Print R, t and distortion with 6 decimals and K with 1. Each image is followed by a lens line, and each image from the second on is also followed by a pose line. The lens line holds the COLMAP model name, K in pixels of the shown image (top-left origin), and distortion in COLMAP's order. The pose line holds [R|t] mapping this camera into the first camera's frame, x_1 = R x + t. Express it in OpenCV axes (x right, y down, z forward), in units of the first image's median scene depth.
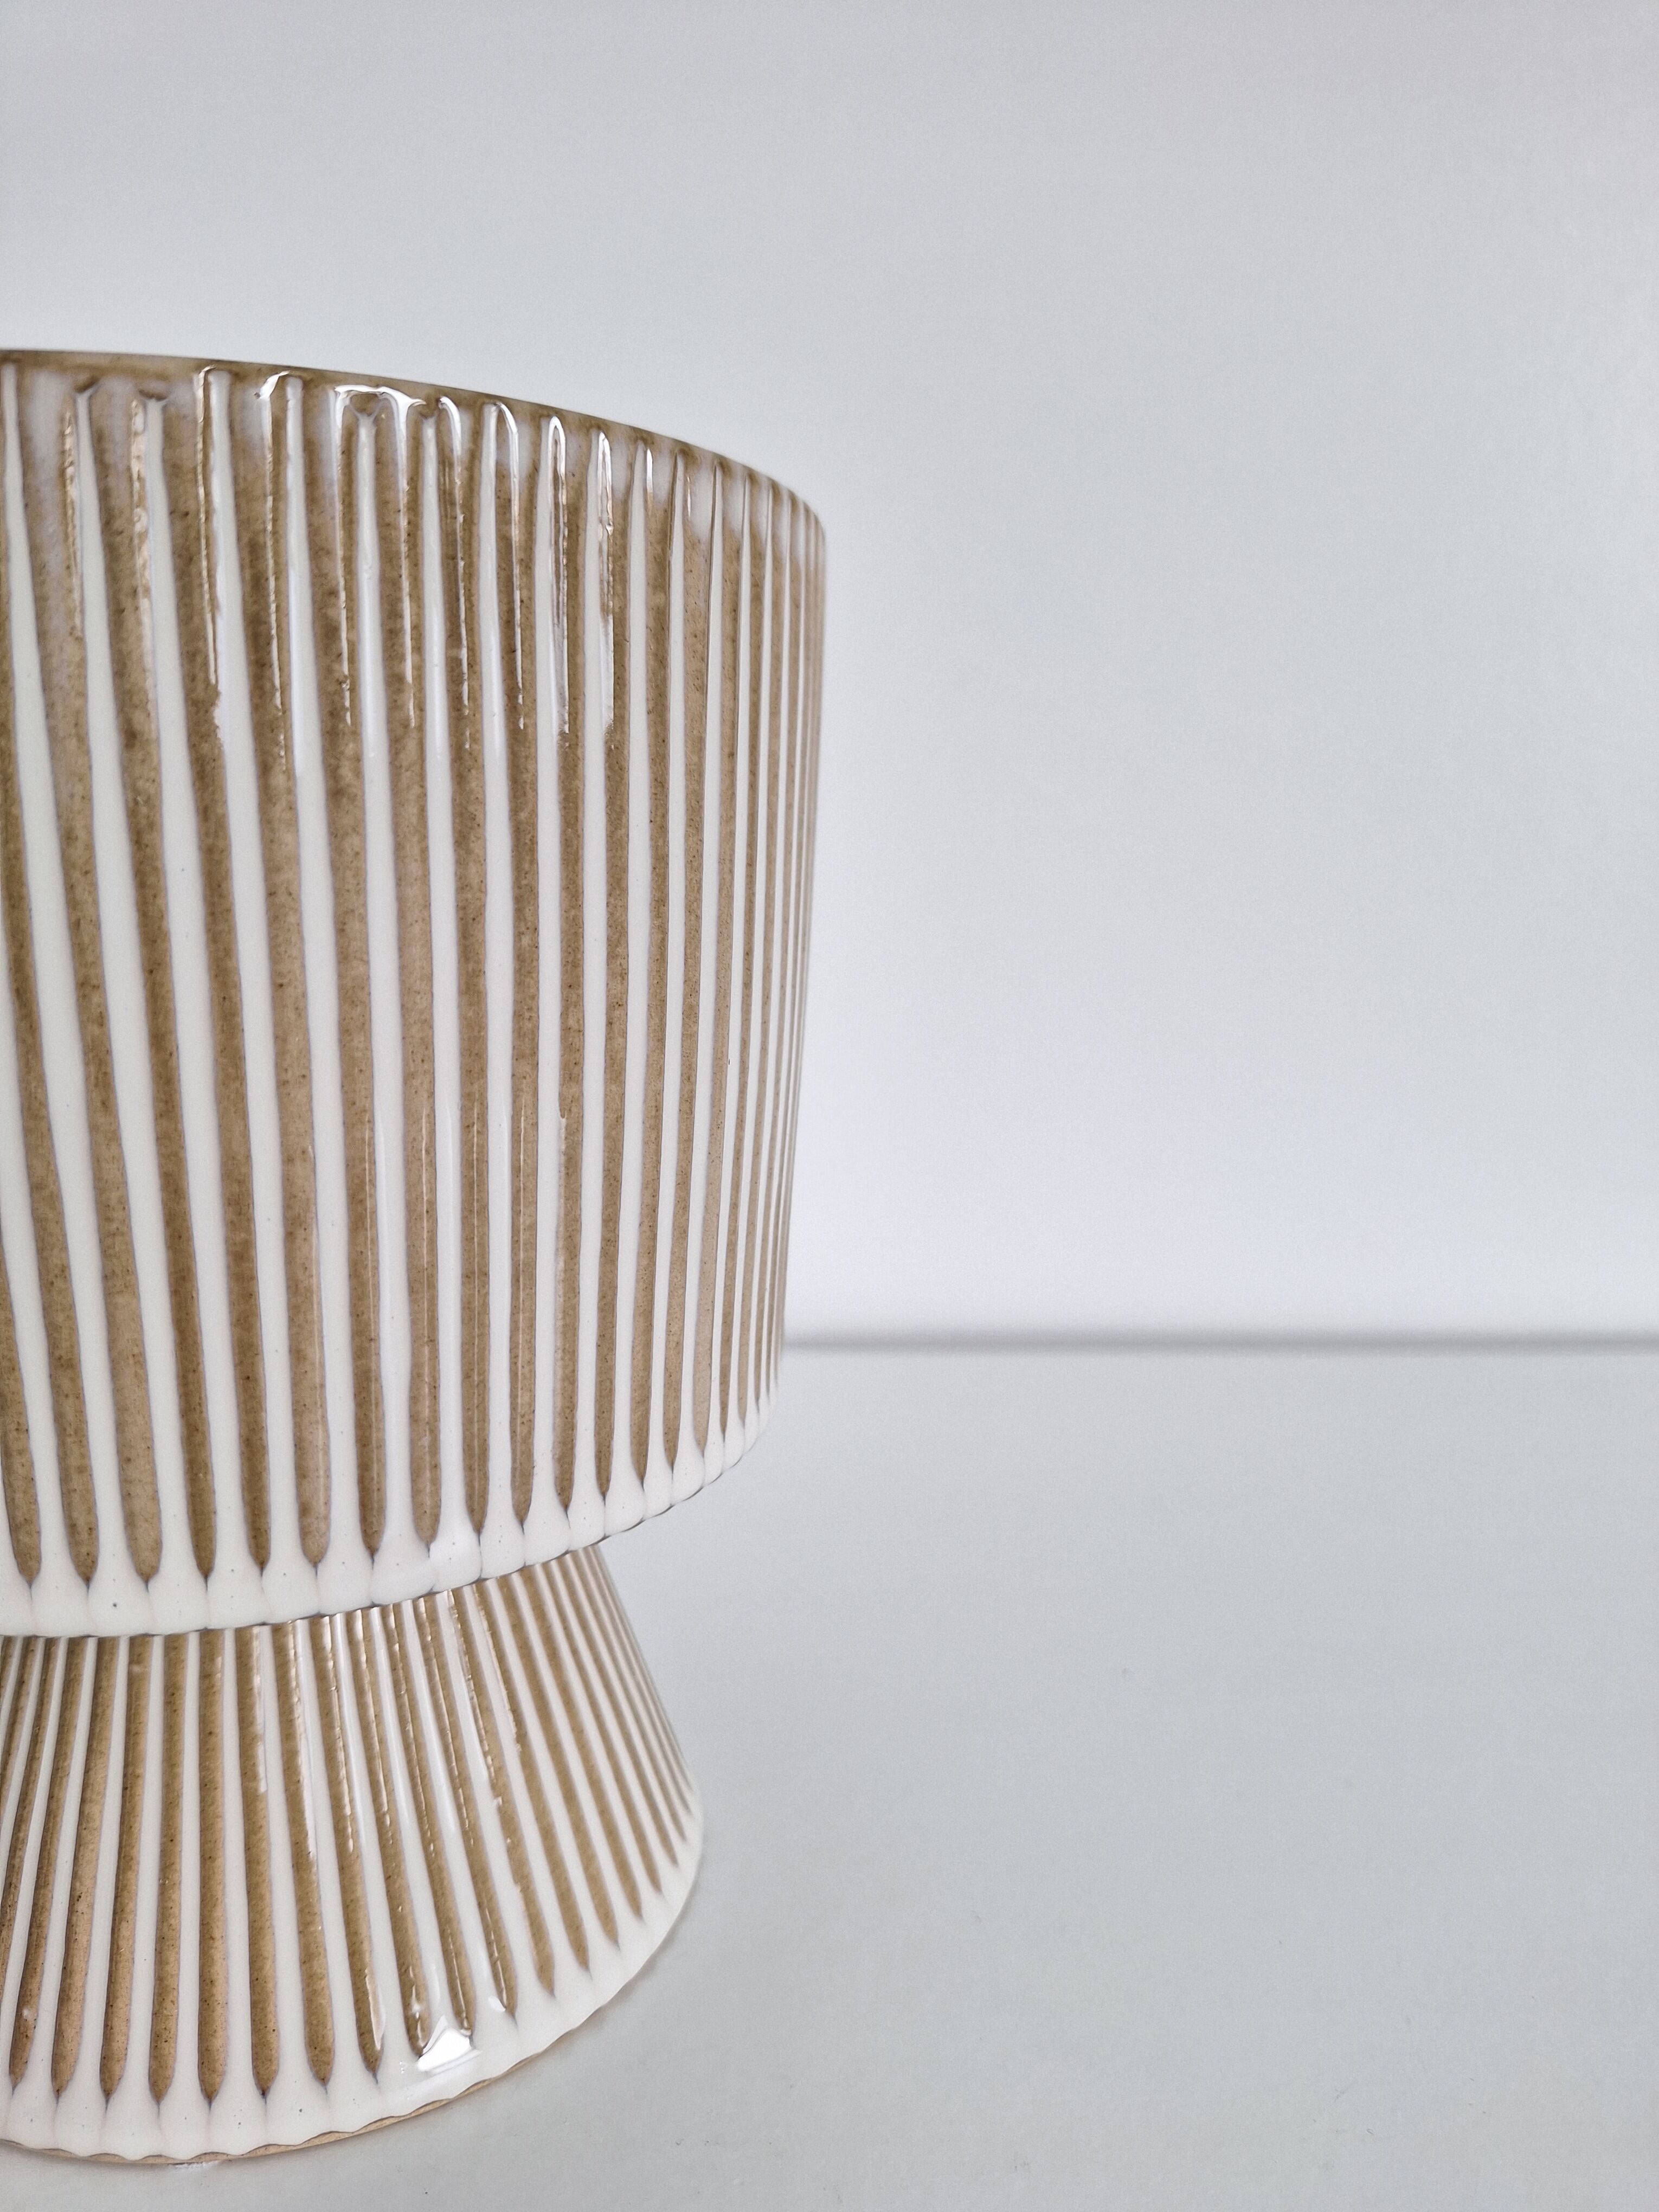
lens RADIAL K [[1638.0, 0, 828.1], [0, 1638.0, 1117.0], [0, 0, 1]] dist [0.097837, -0.246311]
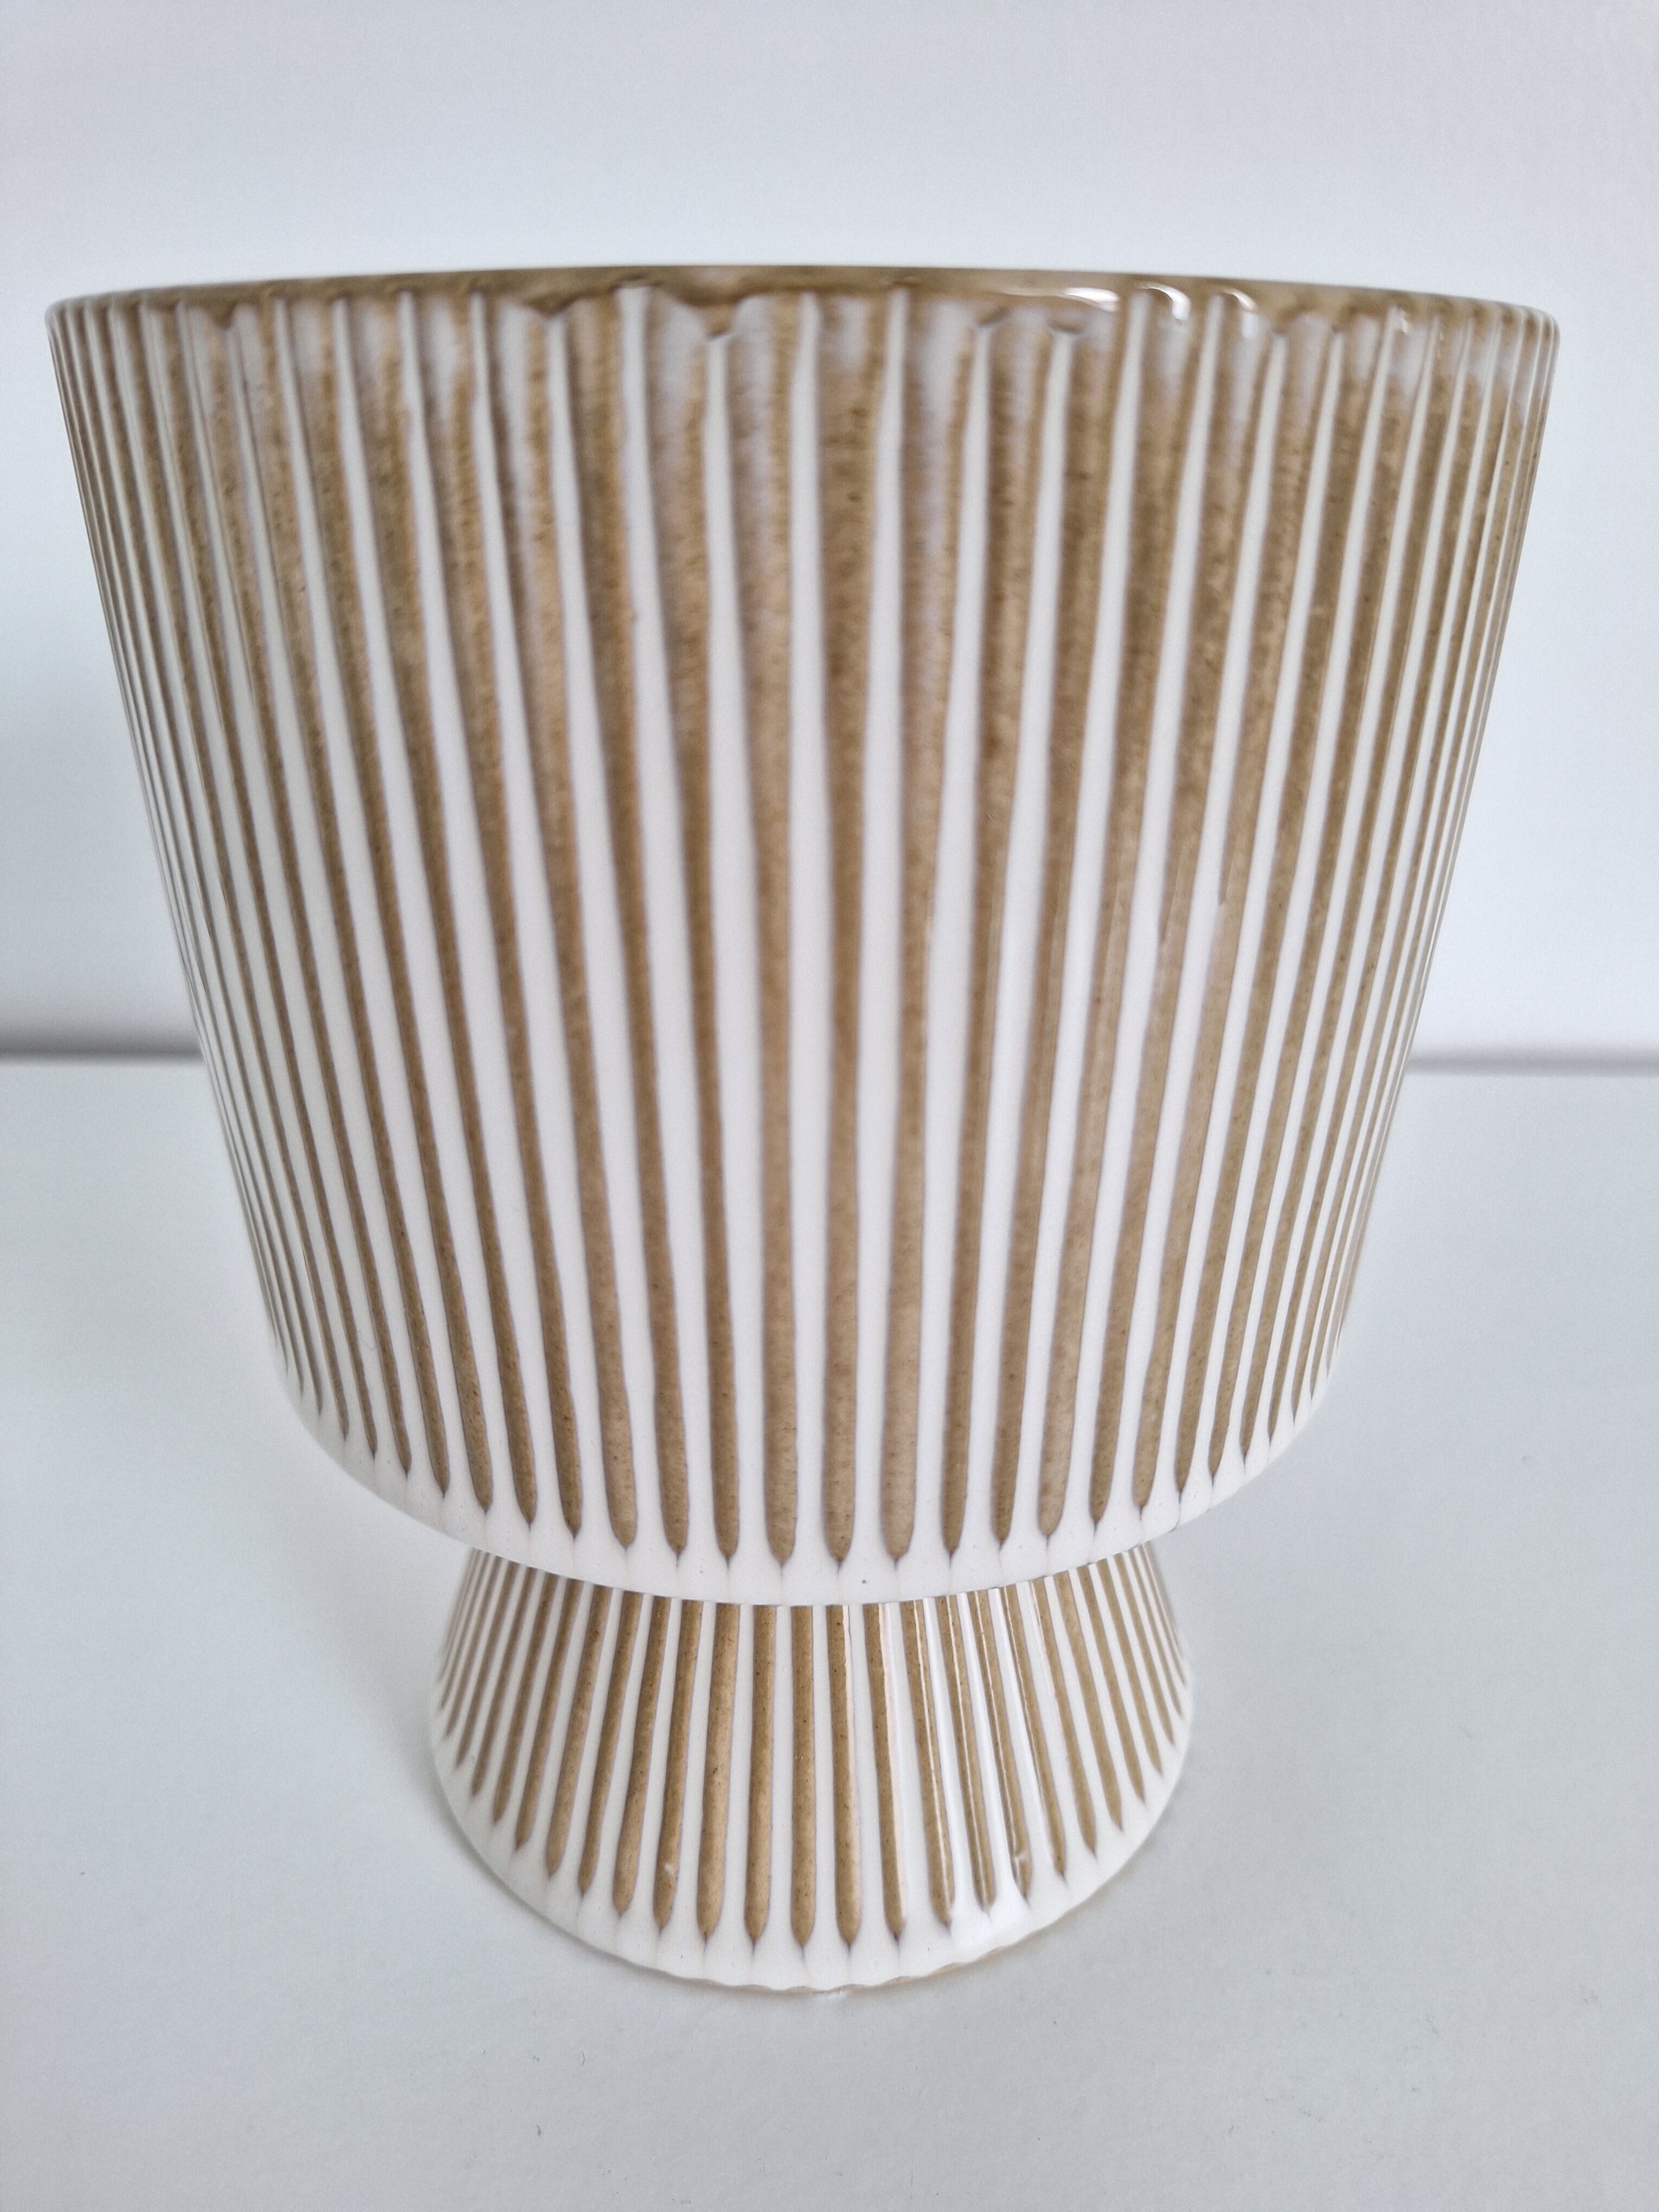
lens RADIAL K [[1638.0, 0, 828.1], [0, 1638.0, 1117.0], [0, 0, 1]] dist [0.097837, -0.246311]
pose [[0.999615, 0.013973, -0.023984, -0.438099], [-0.007526, 0.968127, 0.250345, -0.231862], [0.026718, -0.250068, 0.967860, 0.098612]]
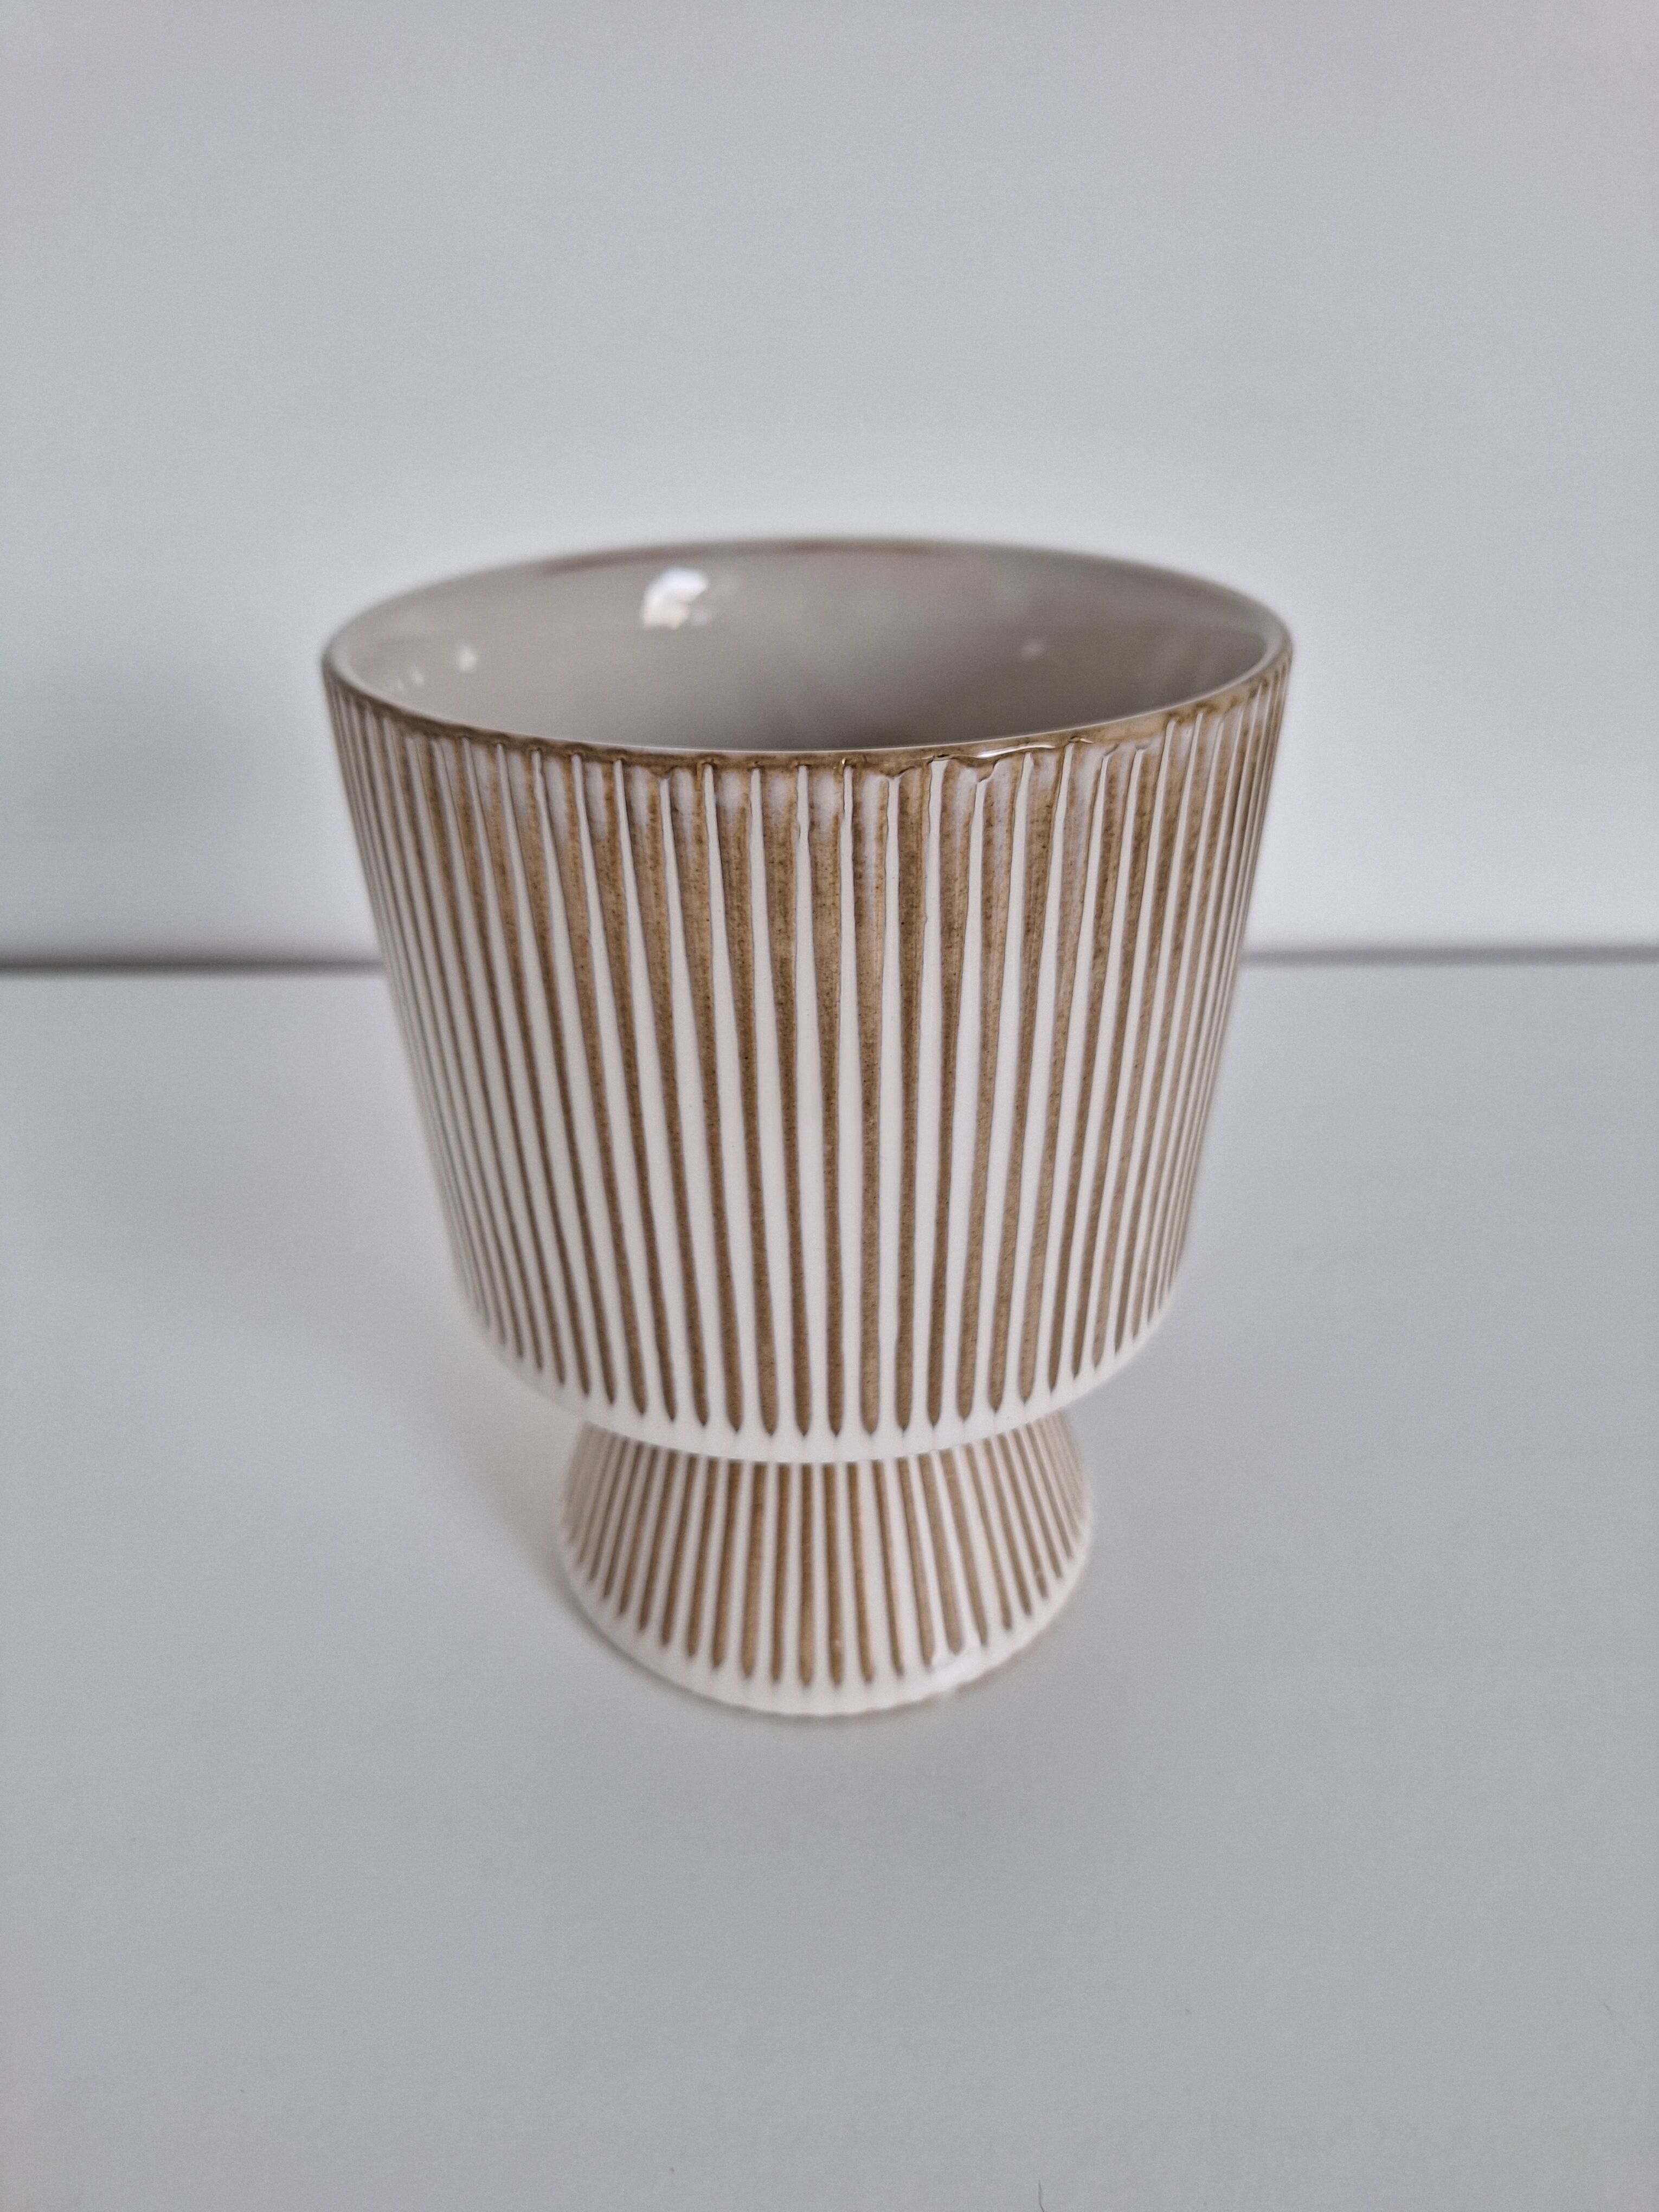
lens RADIAL K [[1638.0, 0, 828.1], [0, 1638.0, 1117.0], [0, 0, 1]] dist [0.097837, -0.246311]
pose [[0.941926, -0.175516, 0.286303, -1.037238], [0.070000, 0.936437, 0.343780, -0.580944], [-0.328444, -0.303774, 0.894341, -0.340092]]
